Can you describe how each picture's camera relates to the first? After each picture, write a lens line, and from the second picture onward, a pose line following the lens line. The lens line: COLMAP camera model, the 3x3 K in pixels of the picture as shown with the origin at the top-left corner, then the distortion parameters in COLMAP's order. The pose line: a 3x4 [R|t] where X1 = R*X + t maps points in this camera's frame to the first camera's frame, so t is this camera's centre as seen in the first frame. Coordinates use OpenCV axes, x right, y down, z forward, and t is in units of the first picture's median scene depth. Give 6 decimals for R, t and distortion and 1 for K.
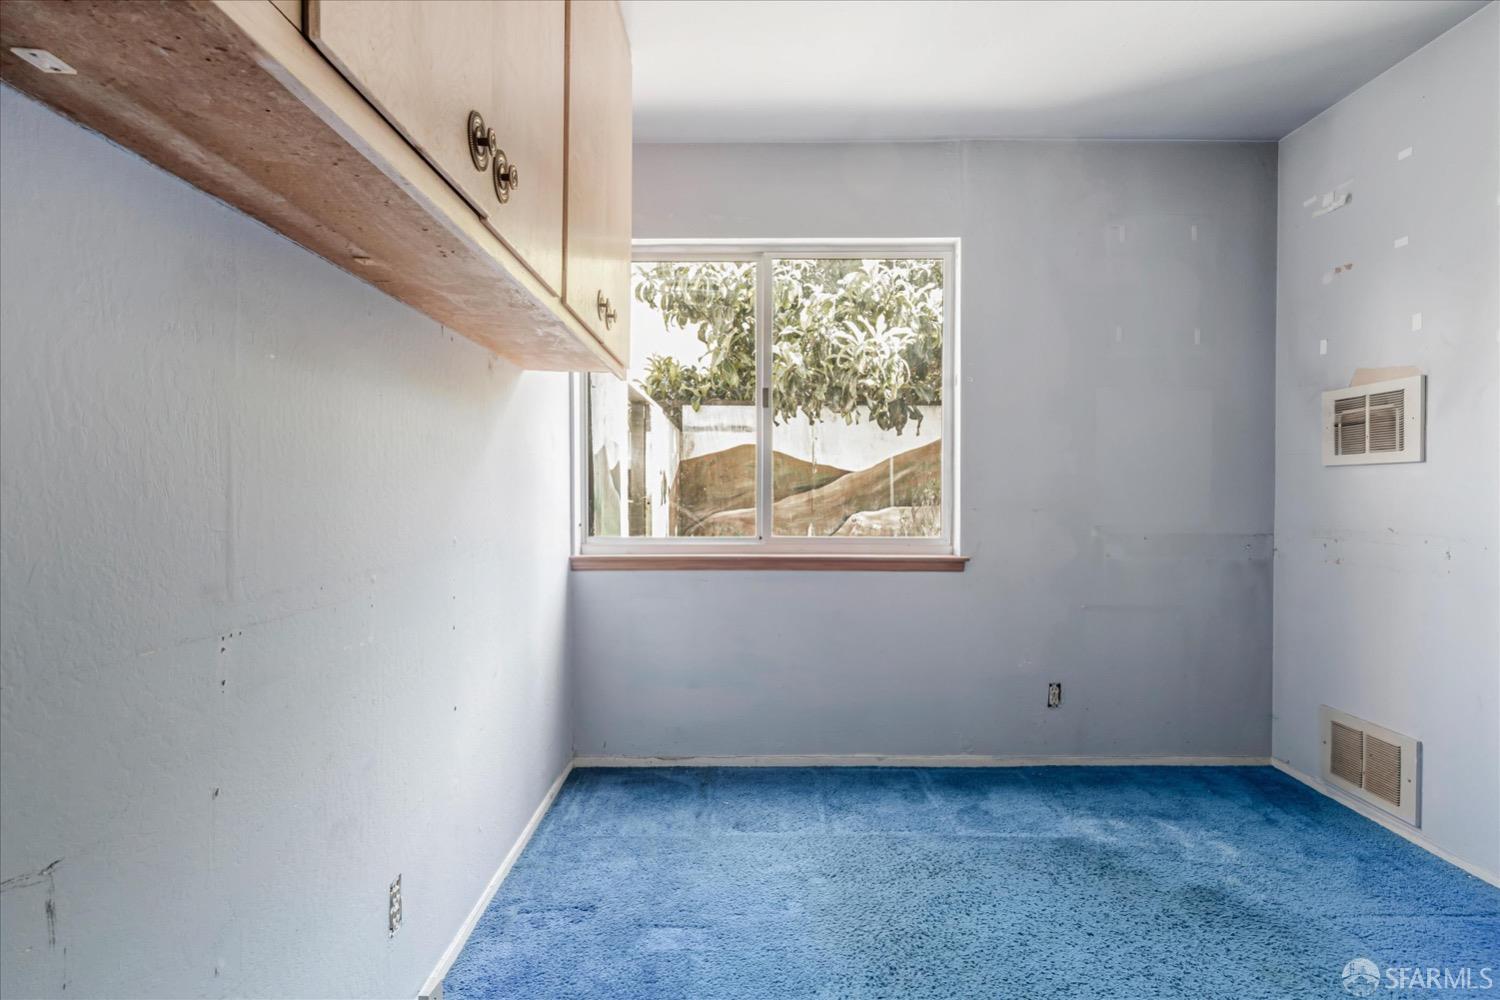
lens RADIAL K [[774.6, 0, 750.0], [0, 774.6, 500.0], [0, 0, 1]] dist [0.003910, -0.002051]
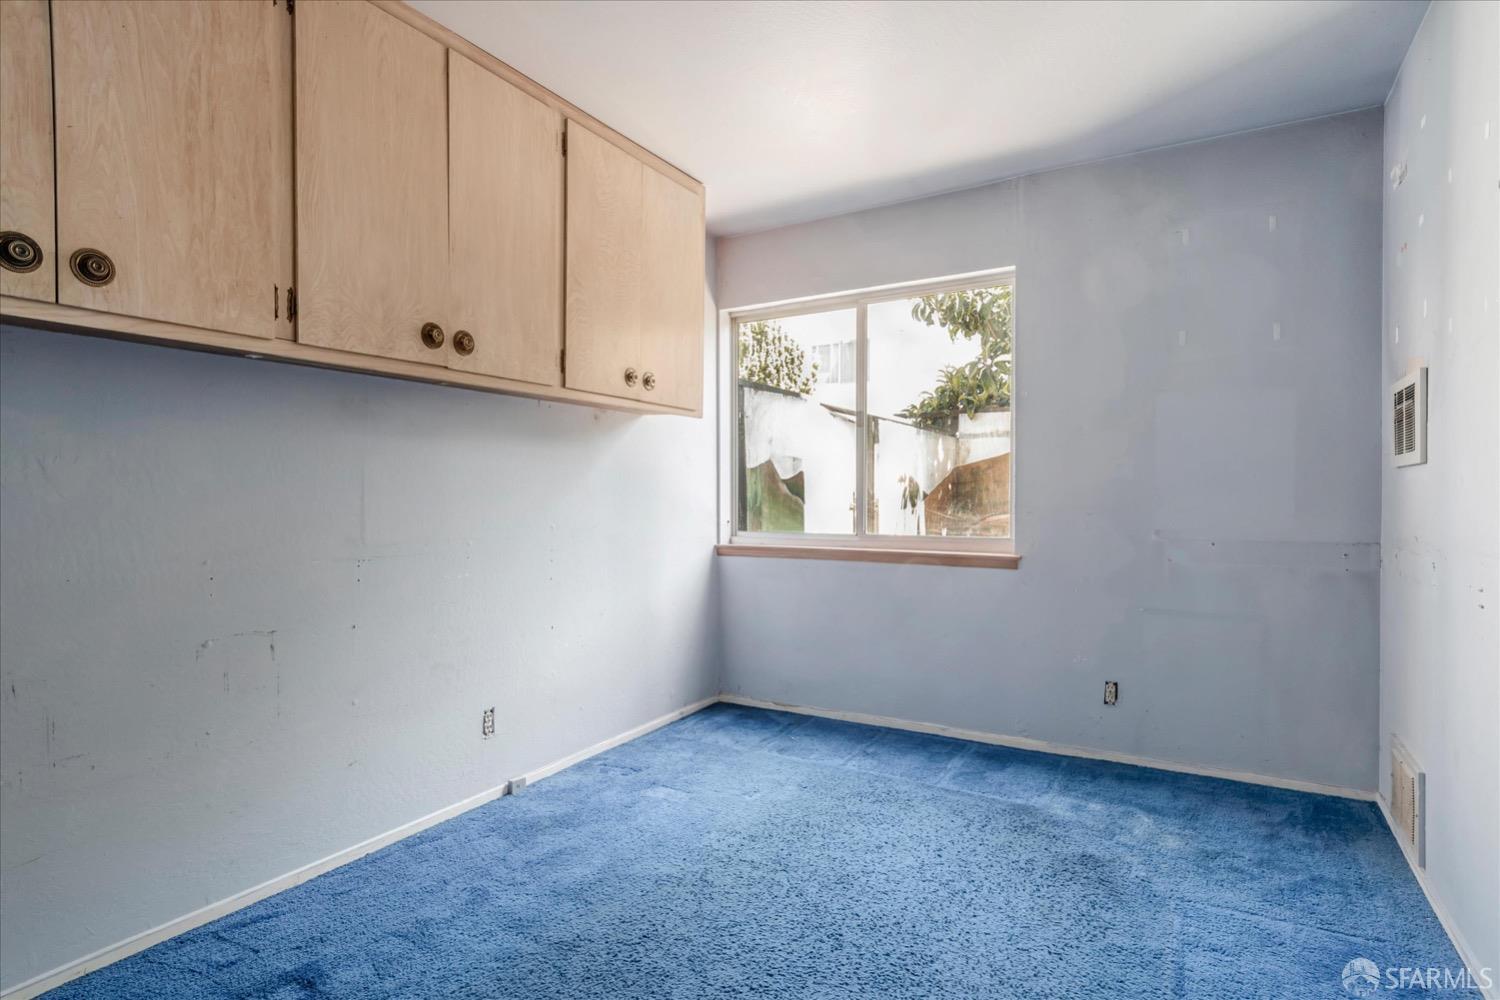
lens RADIAL K [[774.6, 0, 750.0], [0, 774.6, 500.0], [0, 0, 1]] dist [0.003910, -0.002051]
pose [[0.864277, 0.001505, -0.503015, 0.499062], [-0.003986, 0.999985, -0.003857, 0.000084], [0.503001, 0.005339, 0.864269, -0.138362]]
